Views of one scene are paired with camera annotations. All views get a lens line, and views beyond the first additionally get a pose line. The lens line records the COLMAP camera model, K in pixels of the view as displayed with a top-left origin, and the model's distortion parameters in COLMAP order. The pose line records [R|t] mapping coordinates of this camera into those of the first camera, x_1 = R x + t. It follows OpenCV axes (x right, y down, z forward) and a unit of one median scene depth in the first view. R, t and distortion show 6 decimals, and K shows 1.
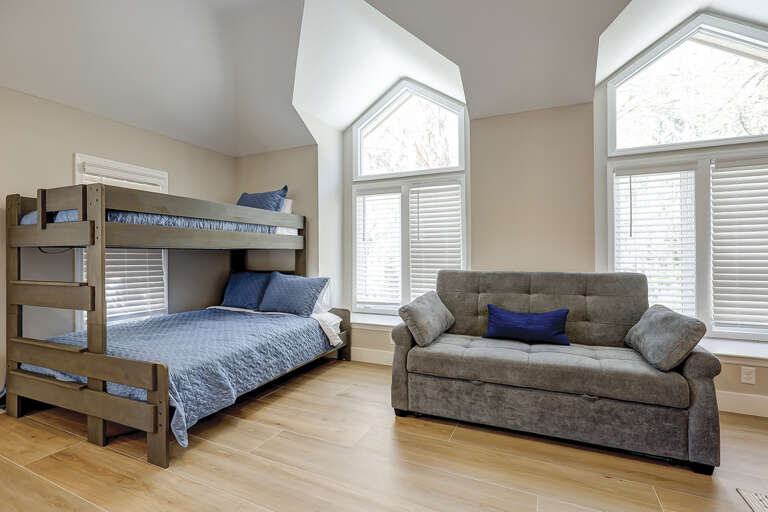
lens RADIAL K [[347.9, 0, 384.0], [0, 347.9, 256.0], [0, 0, 1]] dist [-0.029505, -0.000095]
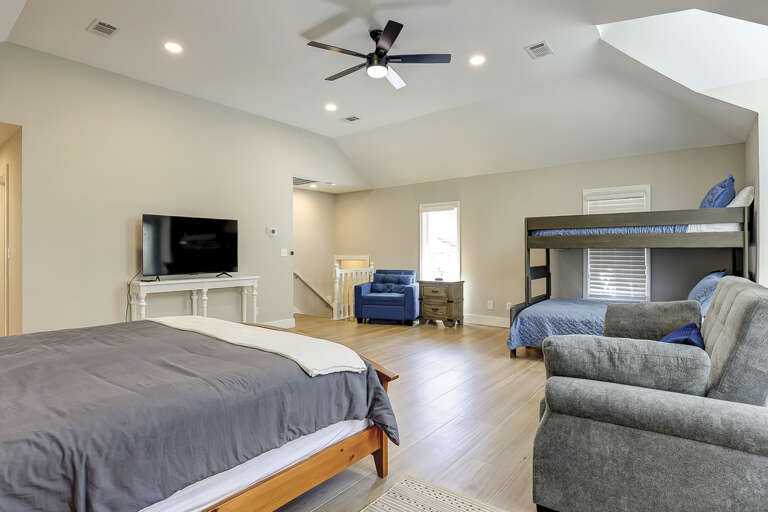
lens RADIAL K [[405.4, 0, 384.0], [0, 405.4, 256.0], [0, 0, 1]] dist [-0.000413, -0.000100]
pose [[-0.241538, 0.014596, -0.970282, 1.029693], [-0.003986, 0.999864, 0.016033, -0.011859], [0.970383, 0.007740, -0.241447, 0.464102]]
